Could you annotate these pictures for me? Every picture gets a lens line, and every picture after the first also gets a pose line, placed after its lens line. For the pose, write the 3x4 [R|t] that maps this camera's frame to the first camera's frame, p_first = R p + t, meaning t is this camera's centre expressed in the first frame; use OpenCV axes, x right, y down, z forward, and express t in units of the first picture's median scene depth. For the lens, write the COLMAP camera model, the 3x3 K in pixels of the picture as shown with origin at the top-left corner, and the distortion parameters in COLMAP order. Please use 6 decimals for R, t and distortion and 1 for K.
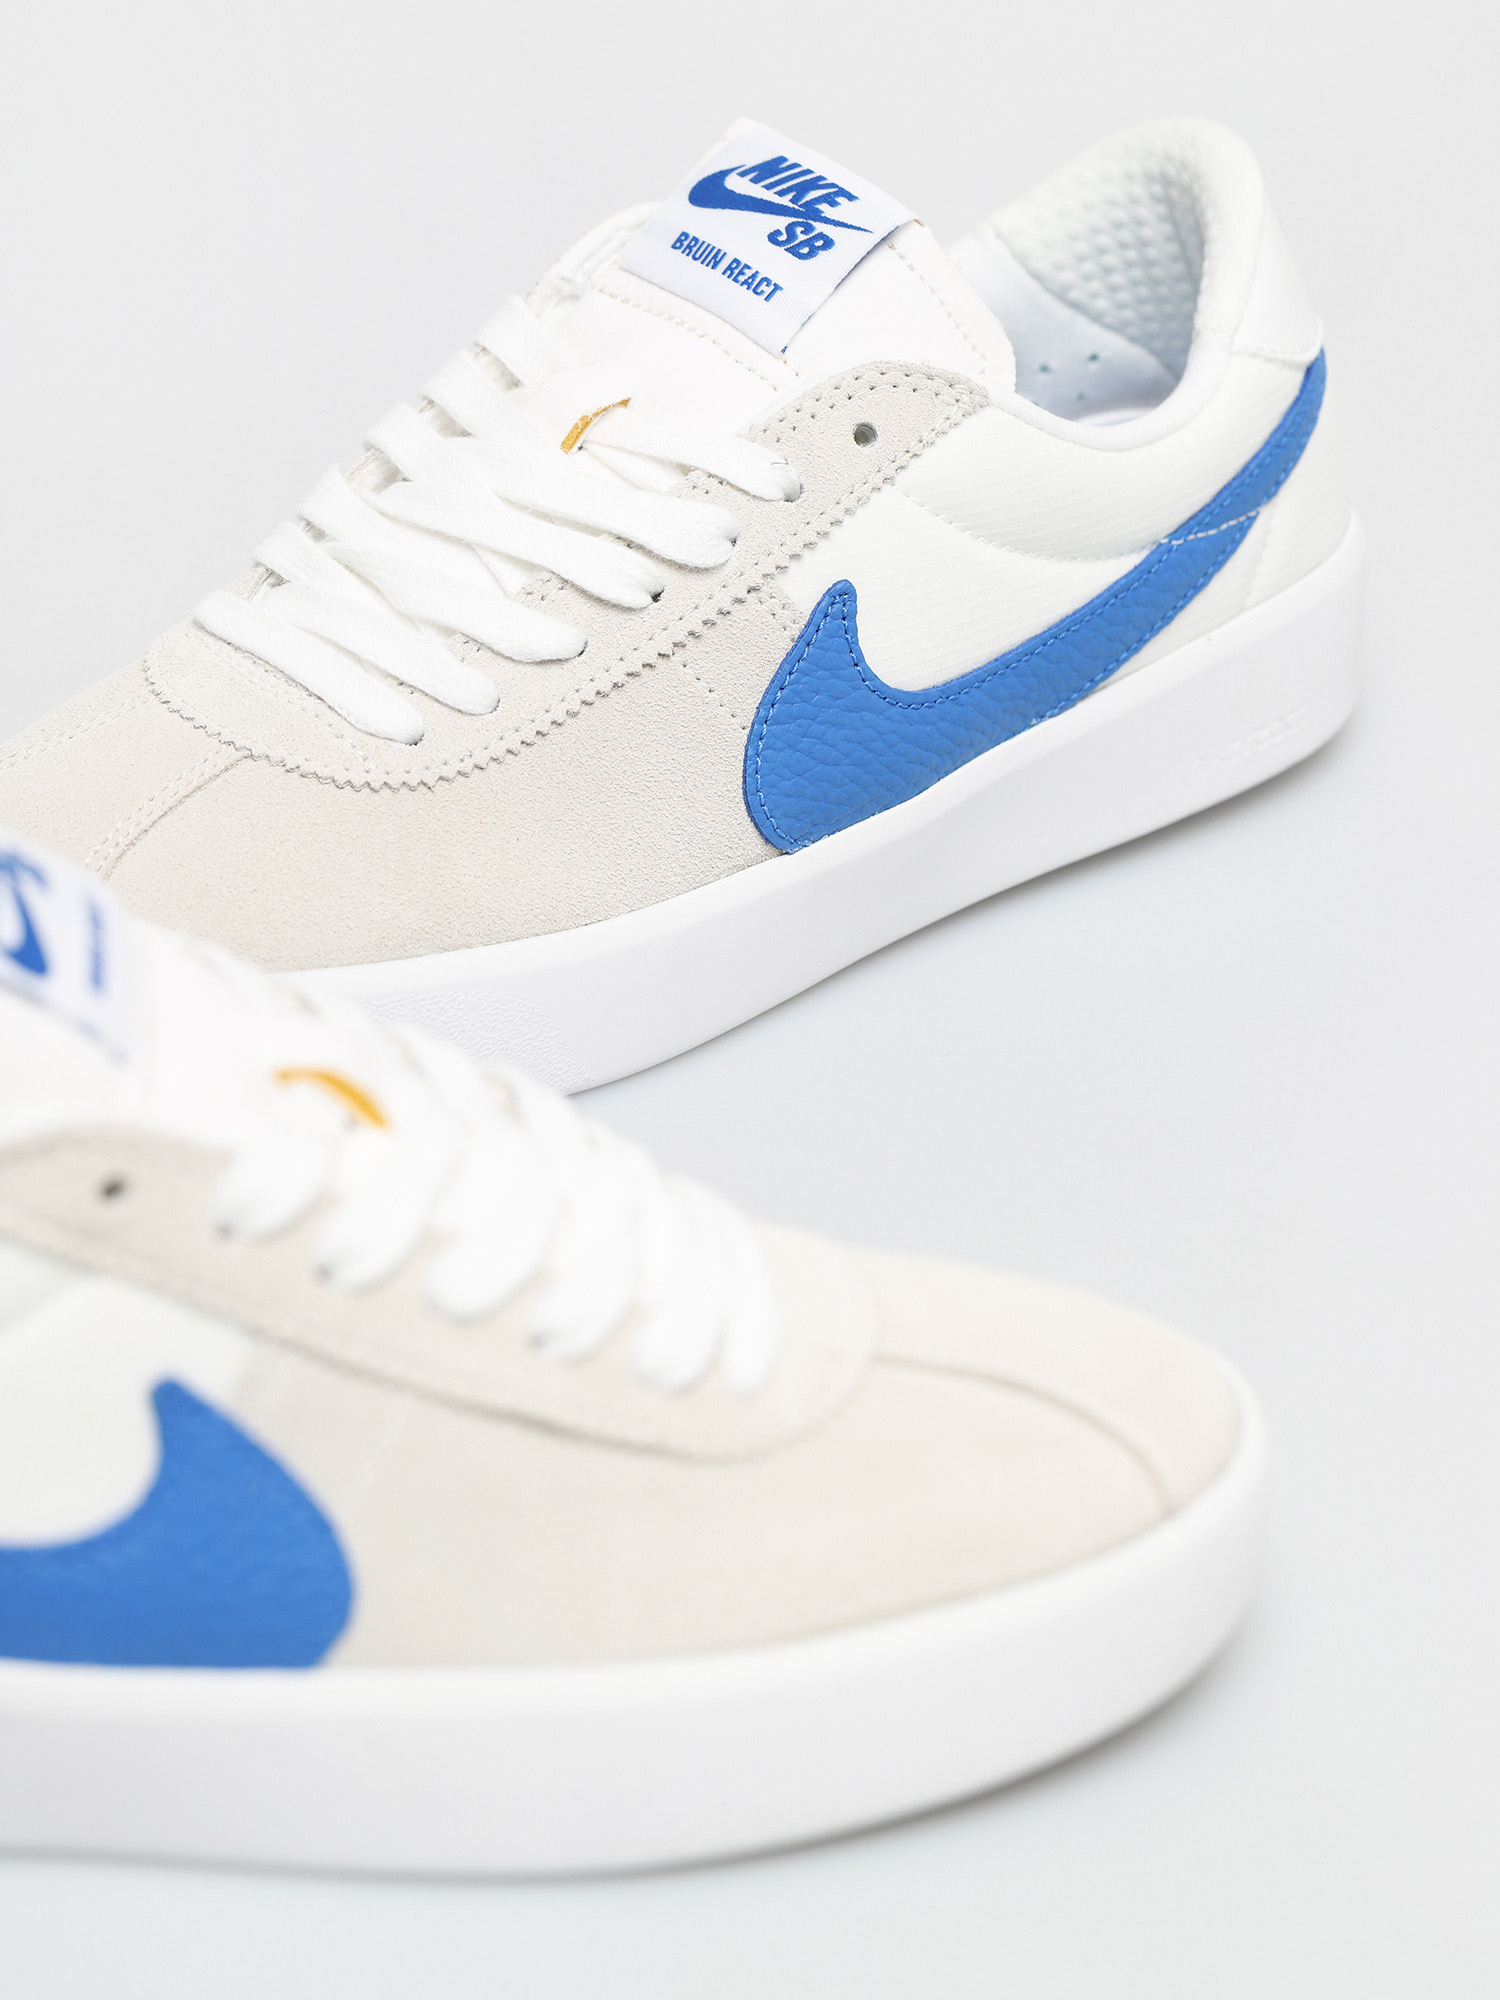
lens RADIAL K [[5651.8, 0, 750.0], [0, 5651.8, 1000.0], [0, 0, 1]] dist [-0.362954, 0.890621]
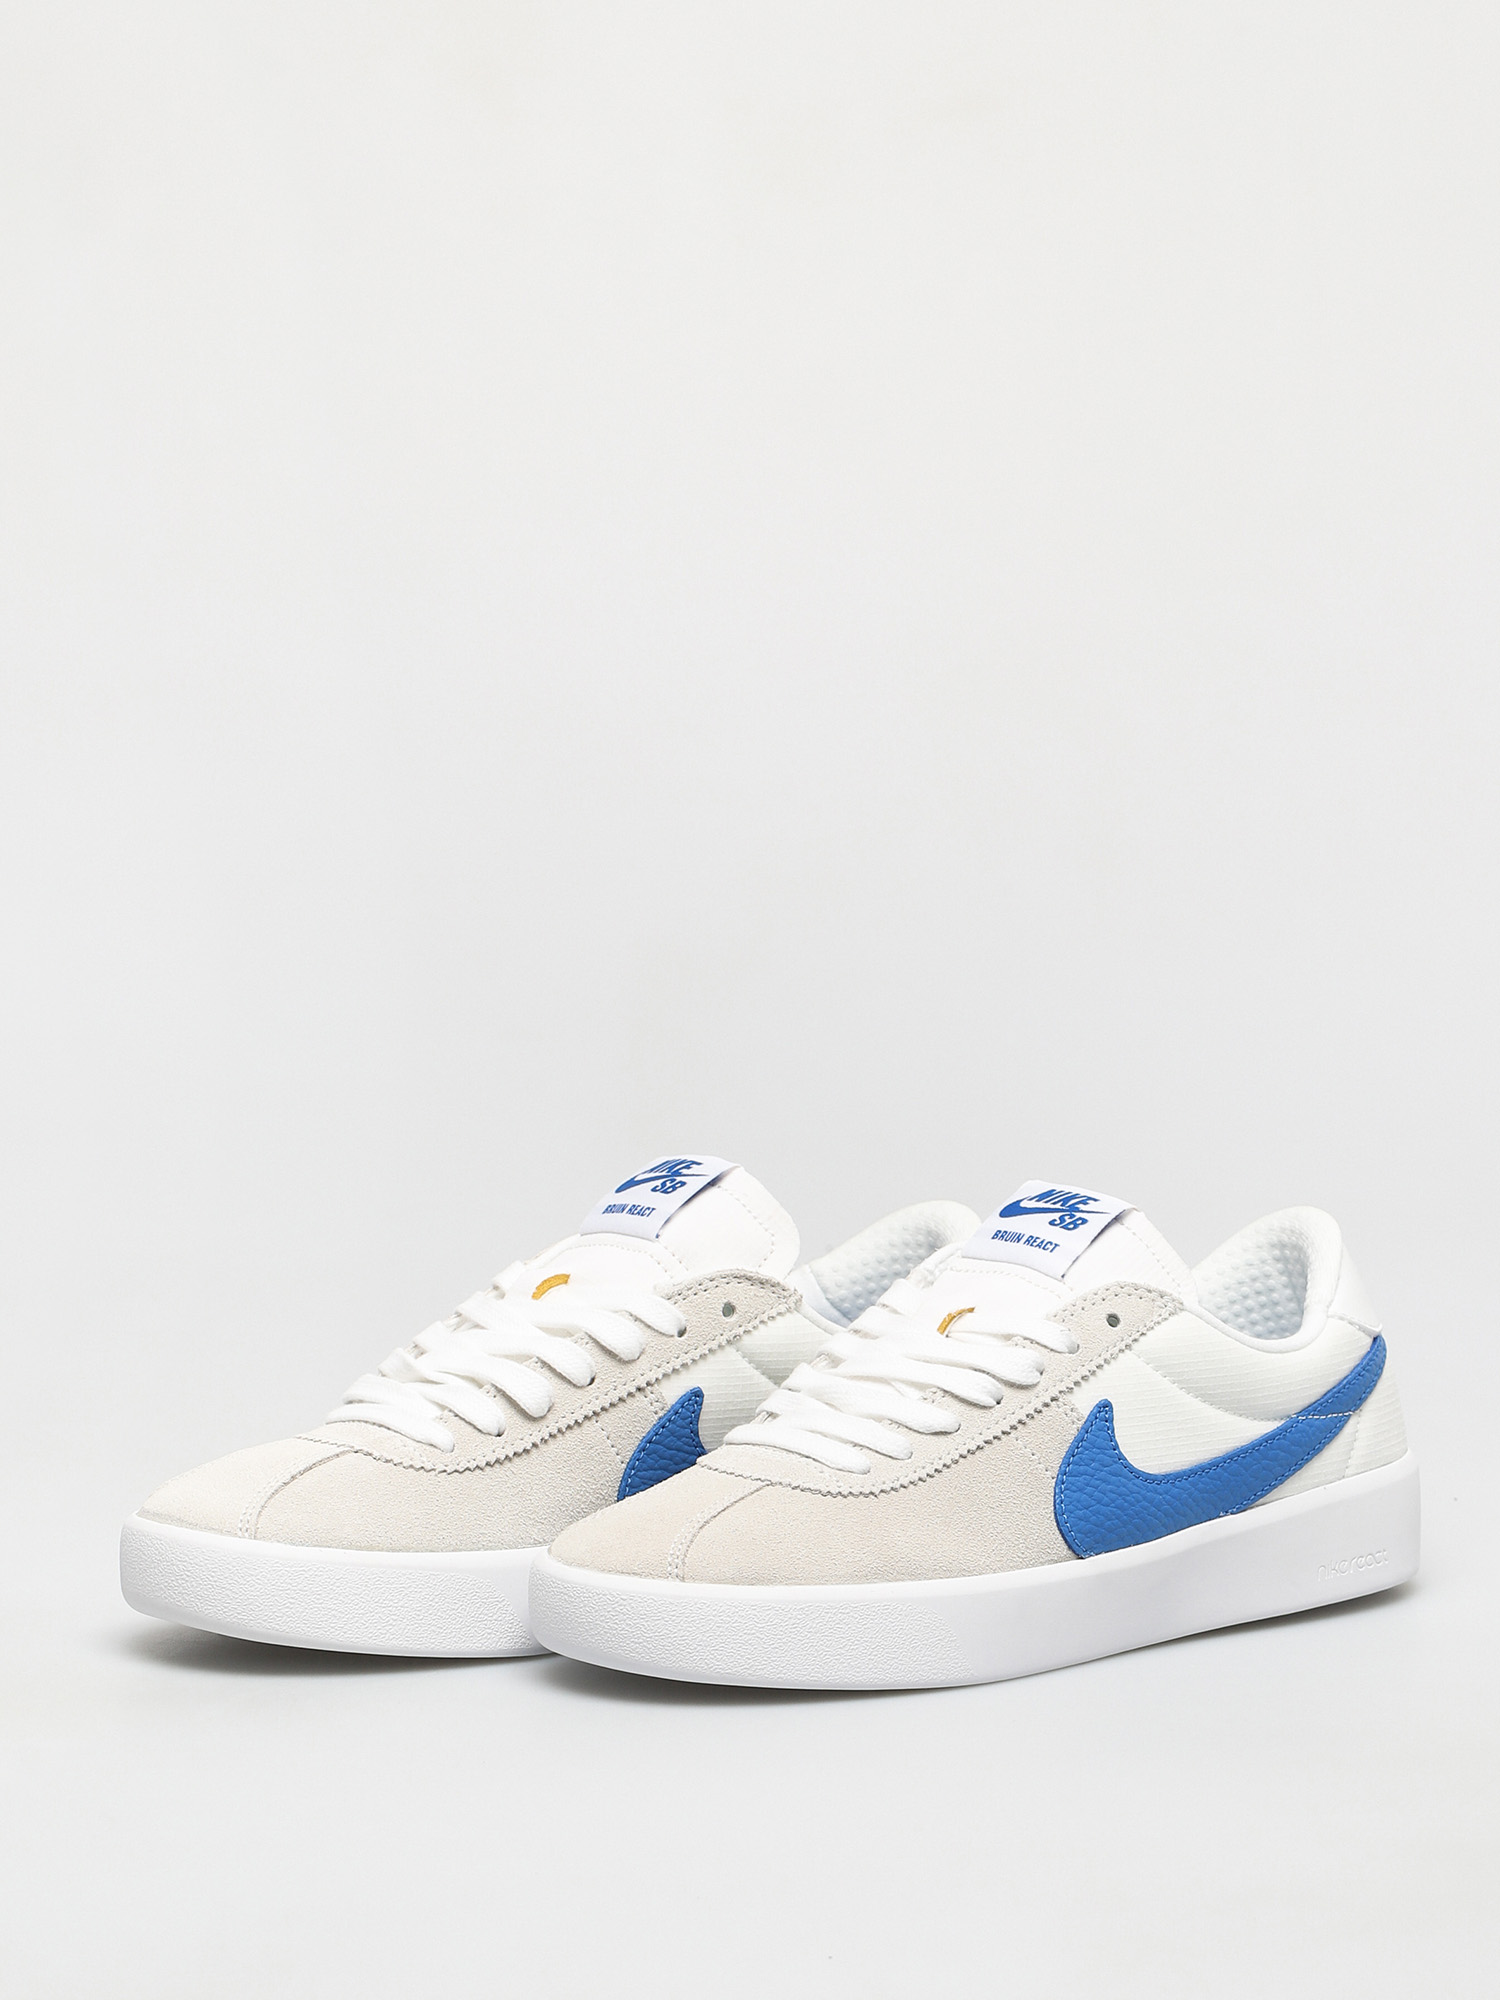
lens RADIAL K [[5651.8, 0, 750.0], [0, 5651.8, 1000.0], [0, 0, 1]] dist [-0.362954, 0.890621]
pose [[0.998919, -0.044172, -0.014452, -0.060238], [0.036409, 0.937023, -0.347365, 0.395760], [0.028886, 0.346463, 0.937619, -0.634847]]
